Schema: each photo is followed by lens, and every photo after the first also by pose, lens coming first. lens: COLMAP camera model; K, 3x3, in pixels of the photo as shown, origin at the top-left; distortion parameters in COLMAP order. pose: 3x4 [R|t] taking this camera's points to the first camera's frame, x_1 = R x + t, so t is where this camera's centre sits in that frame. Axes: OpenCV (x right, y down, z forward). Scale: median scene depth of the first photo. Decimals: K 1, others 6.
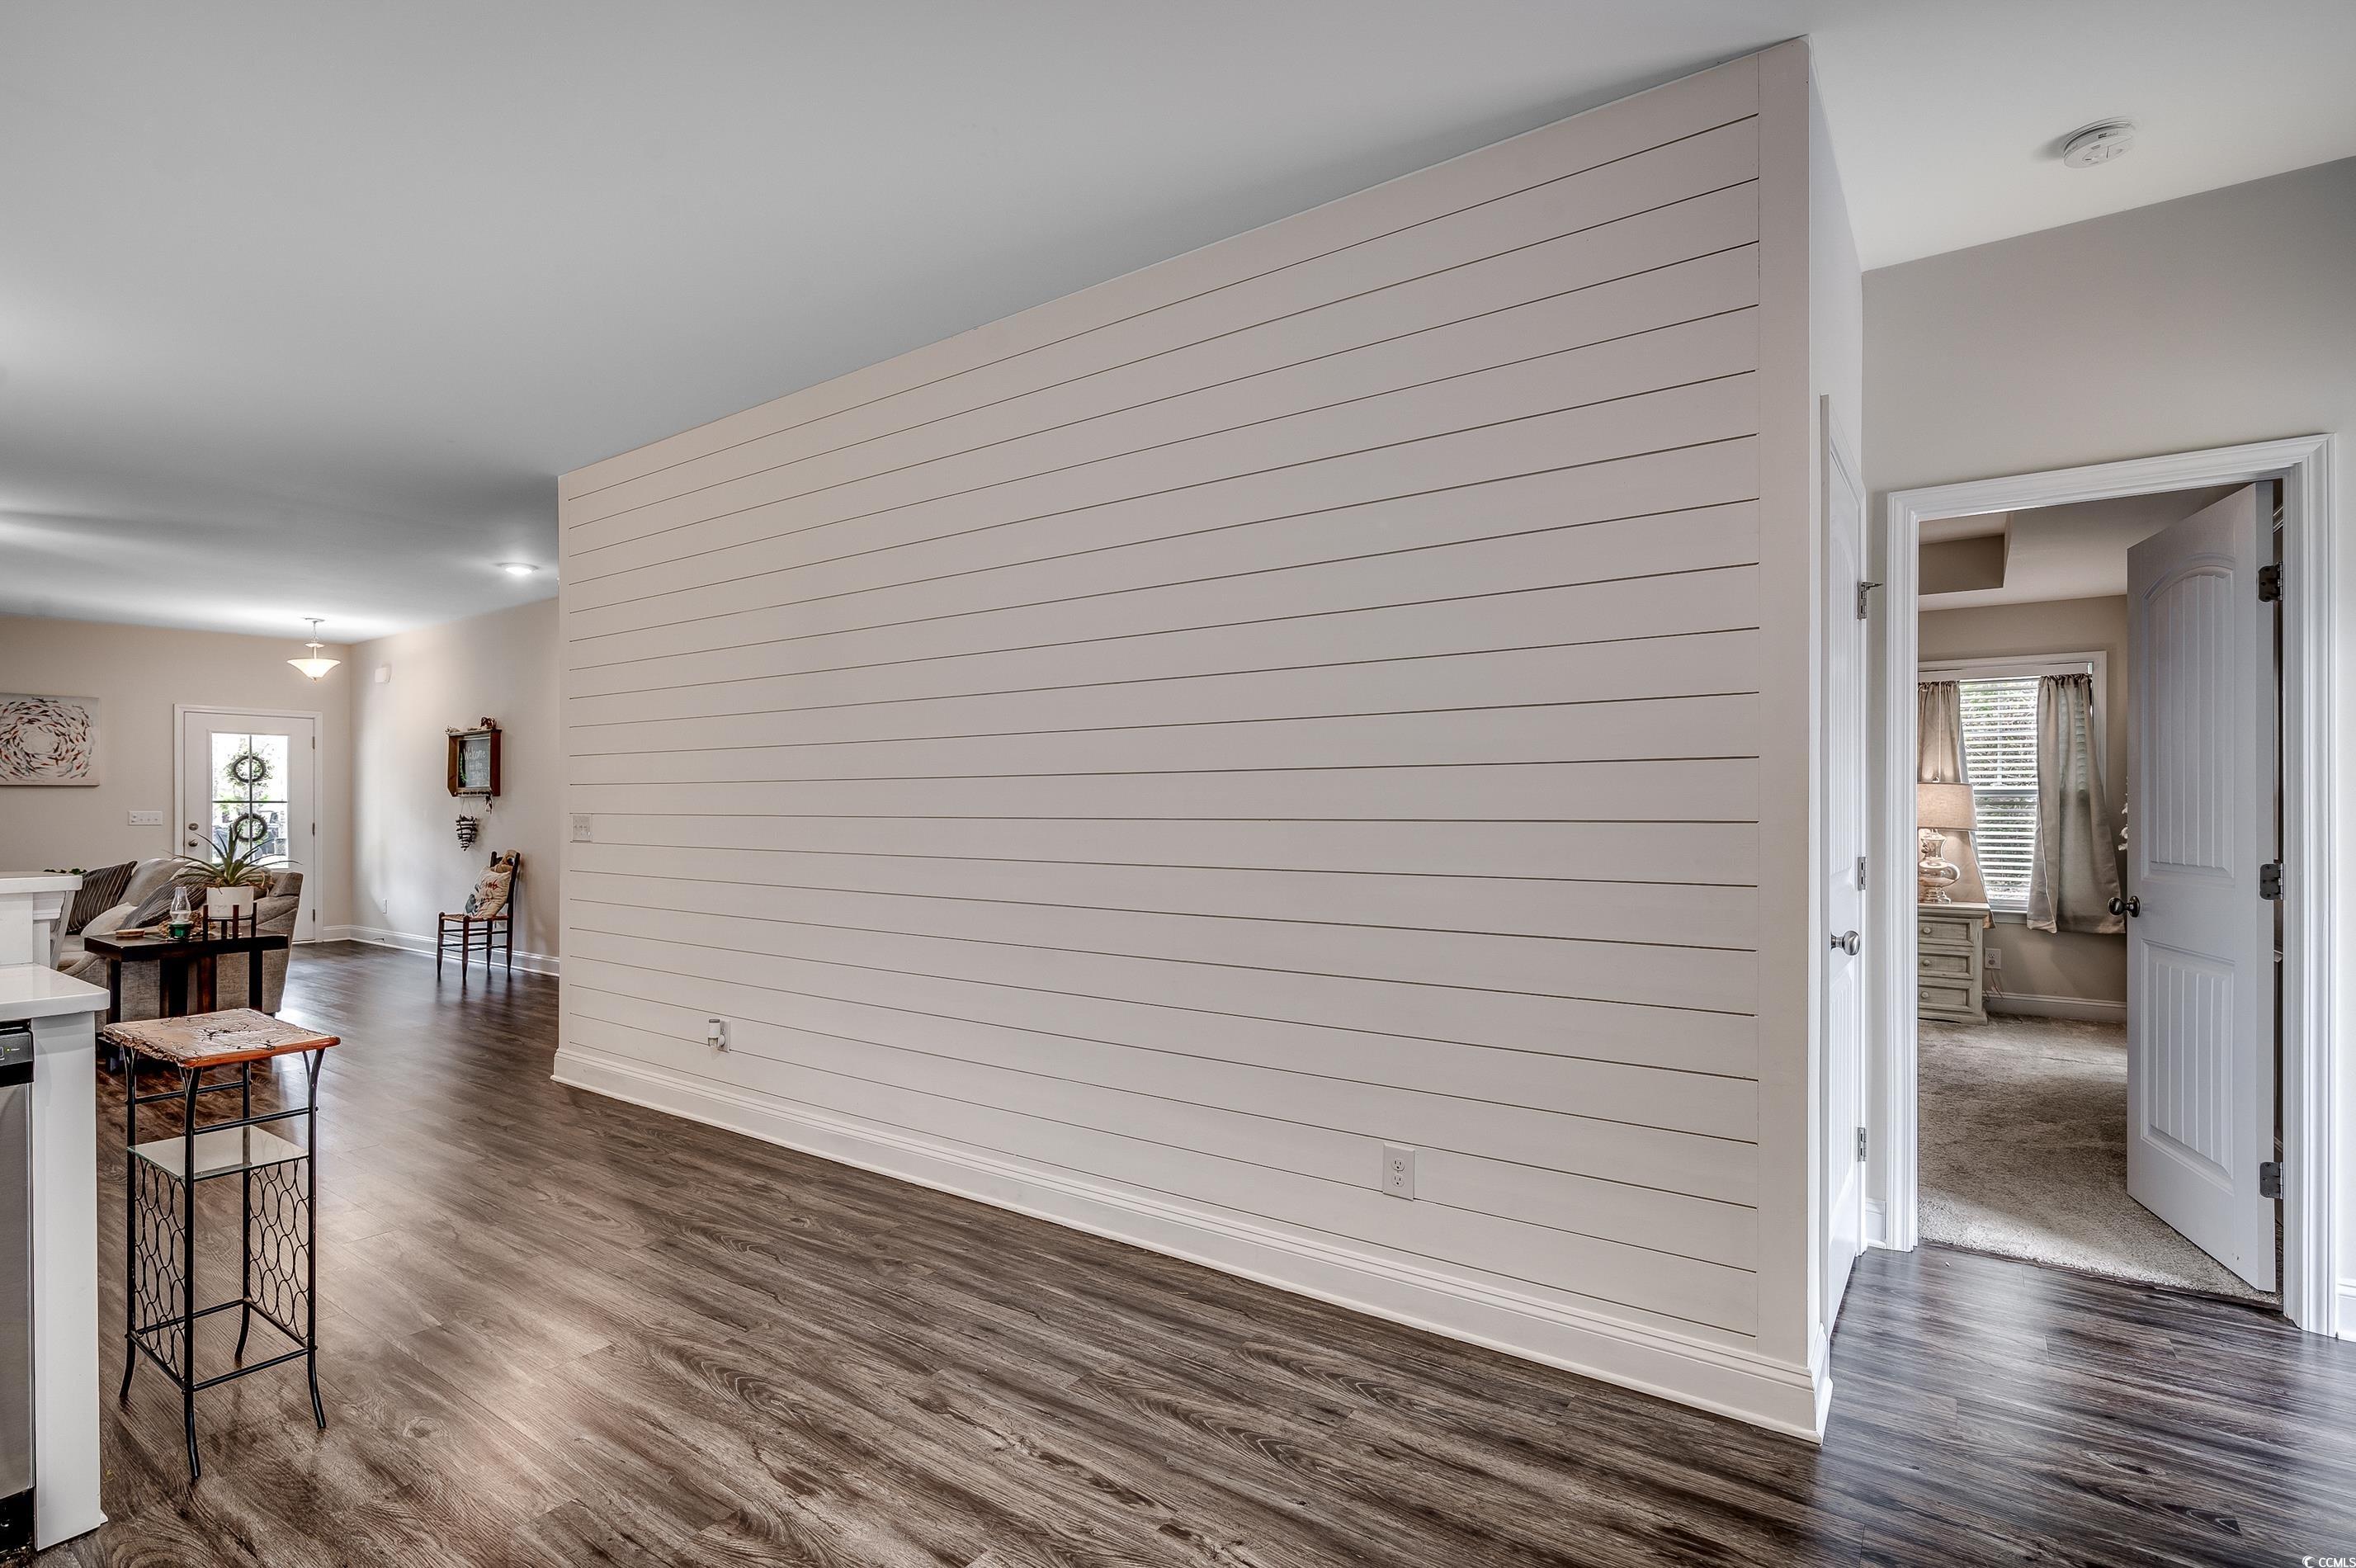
lens RADIAL K [[1093.3, 0, 1175.1], [0, 1093.3, 802.1], [0, 0, 1]] dist [-0.004505, 0.000387]
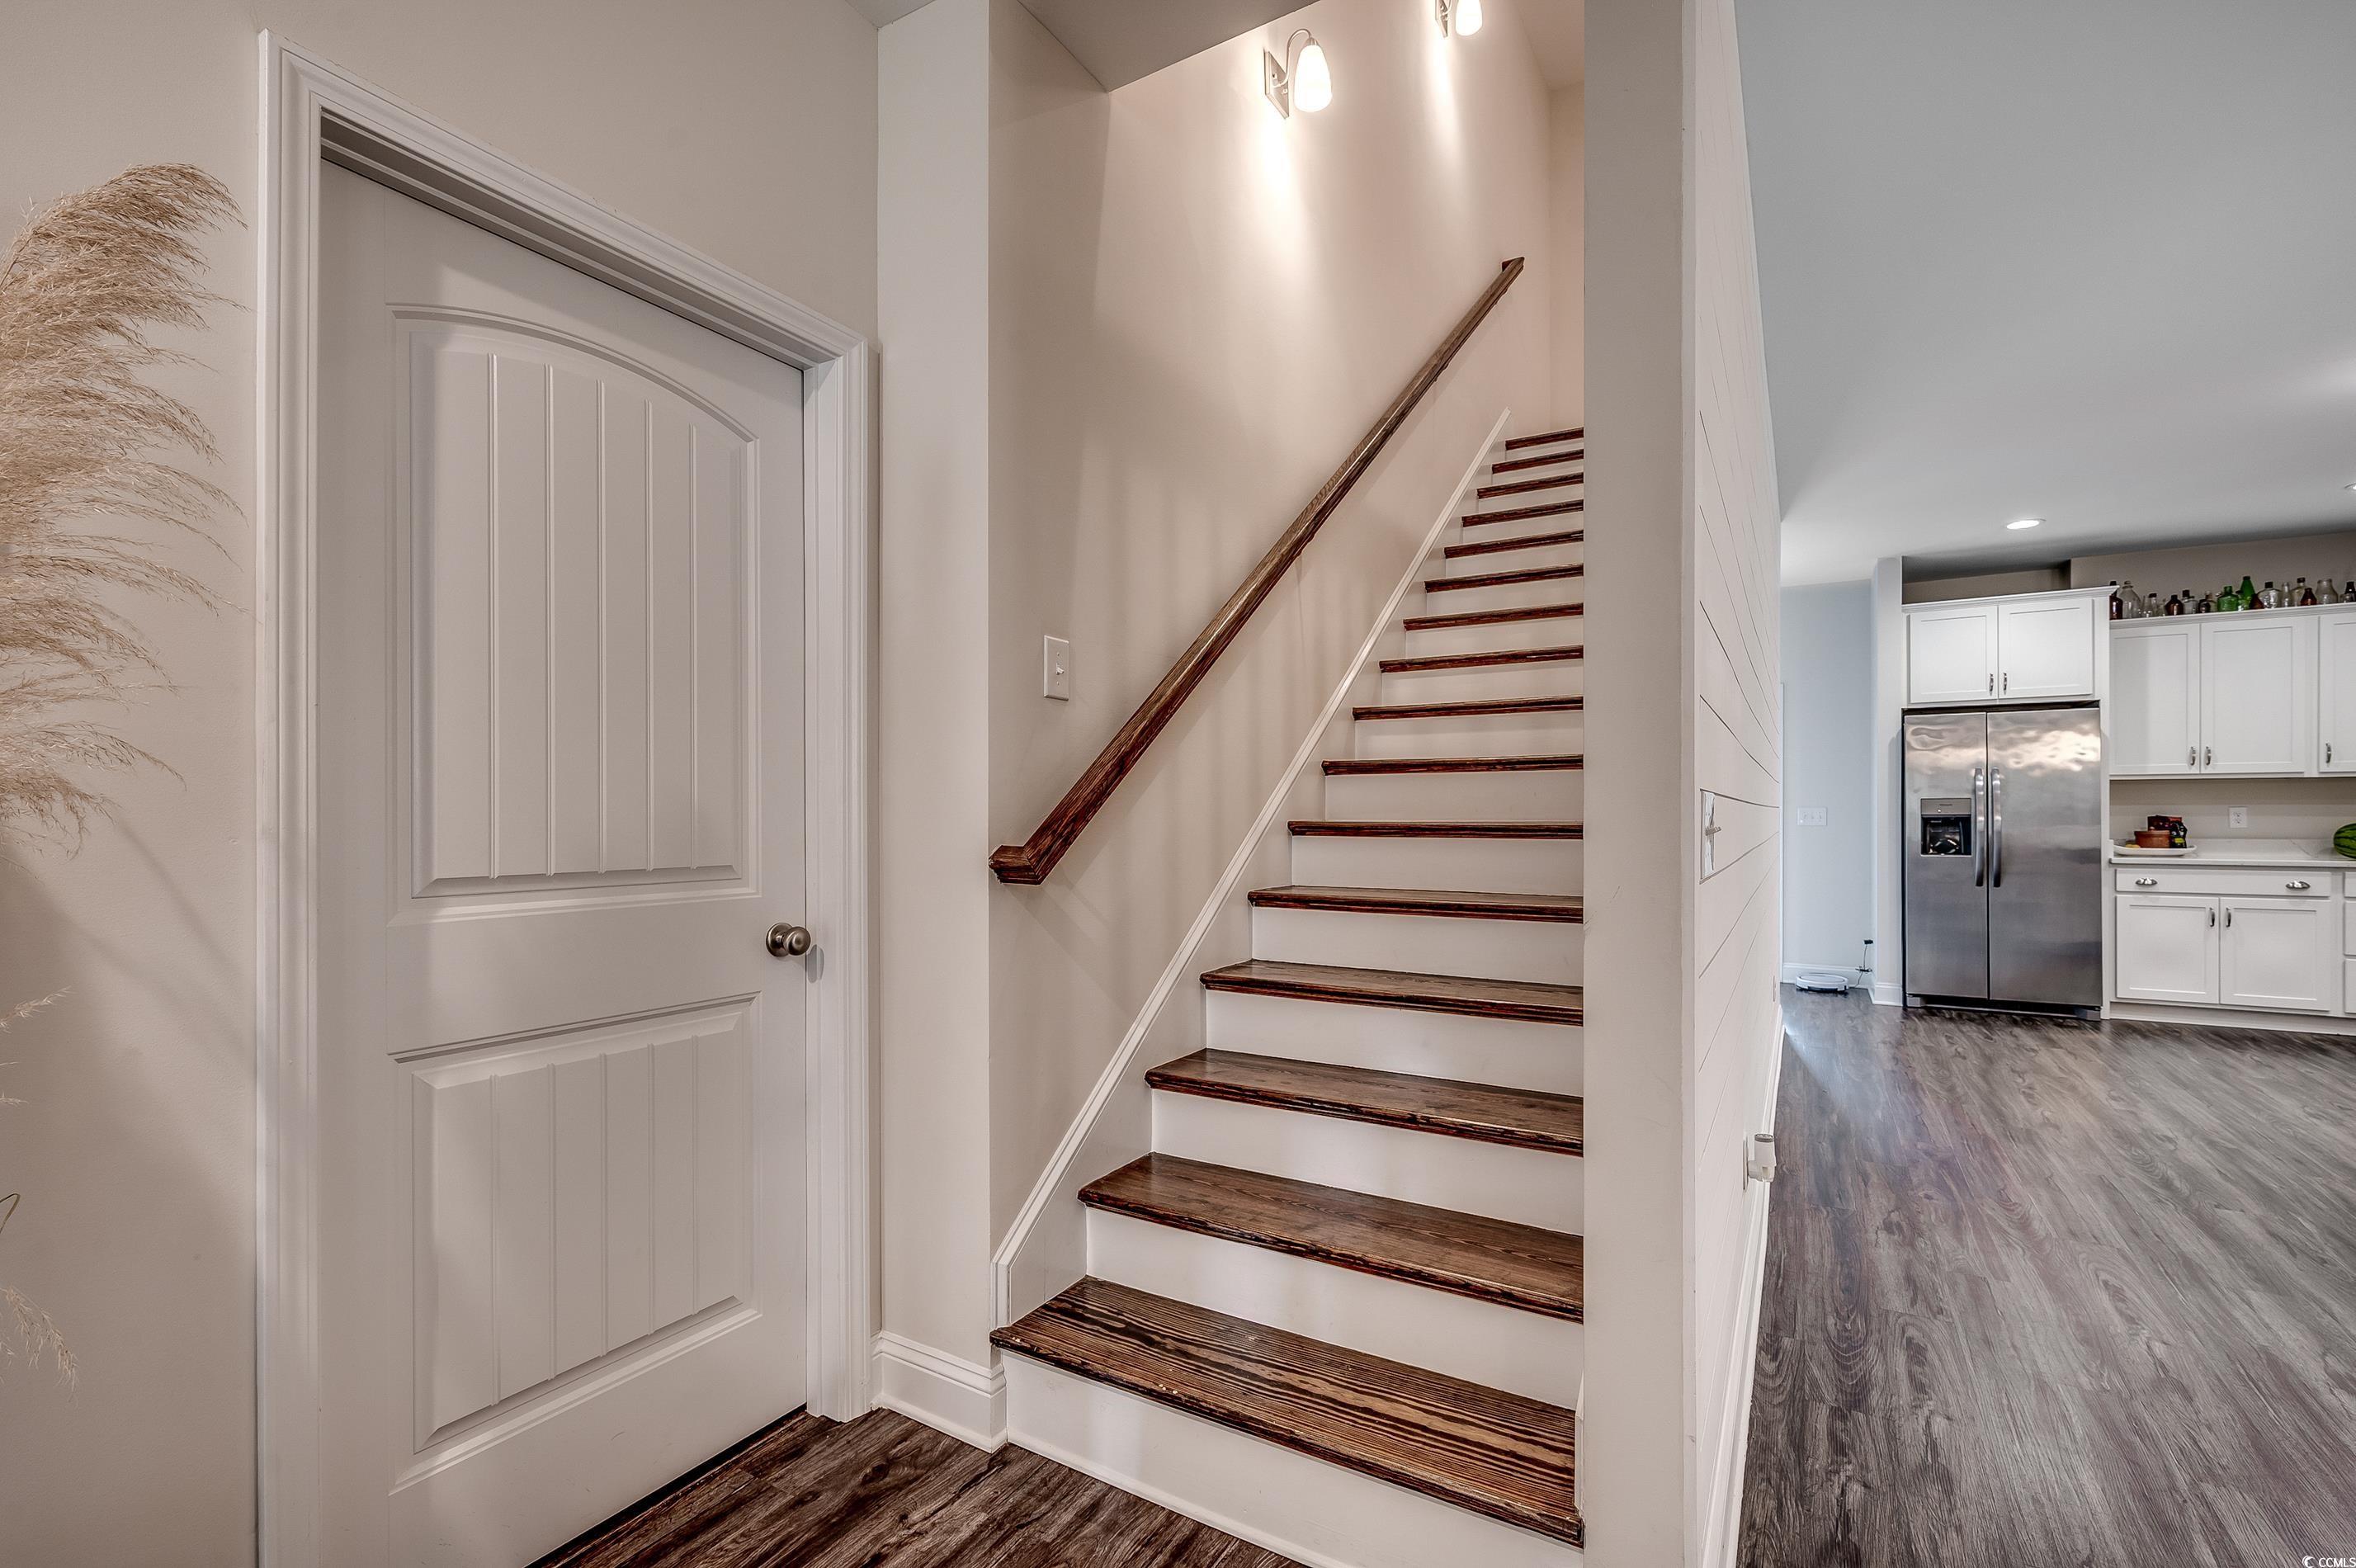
lens RADIAL K [[1093.3, 0, 1122.4], [0, 1093.3, 815.3], [0, 0, 1]] dist [-0.004505, 0.000387]
pose [[-0.077585, 0.000367, 0.996986, -1.284579], [-0.006602, 0.999978, -0.000882, 0.030984], [-0.996964, -0.006651, -0.077581, 1.805324]]
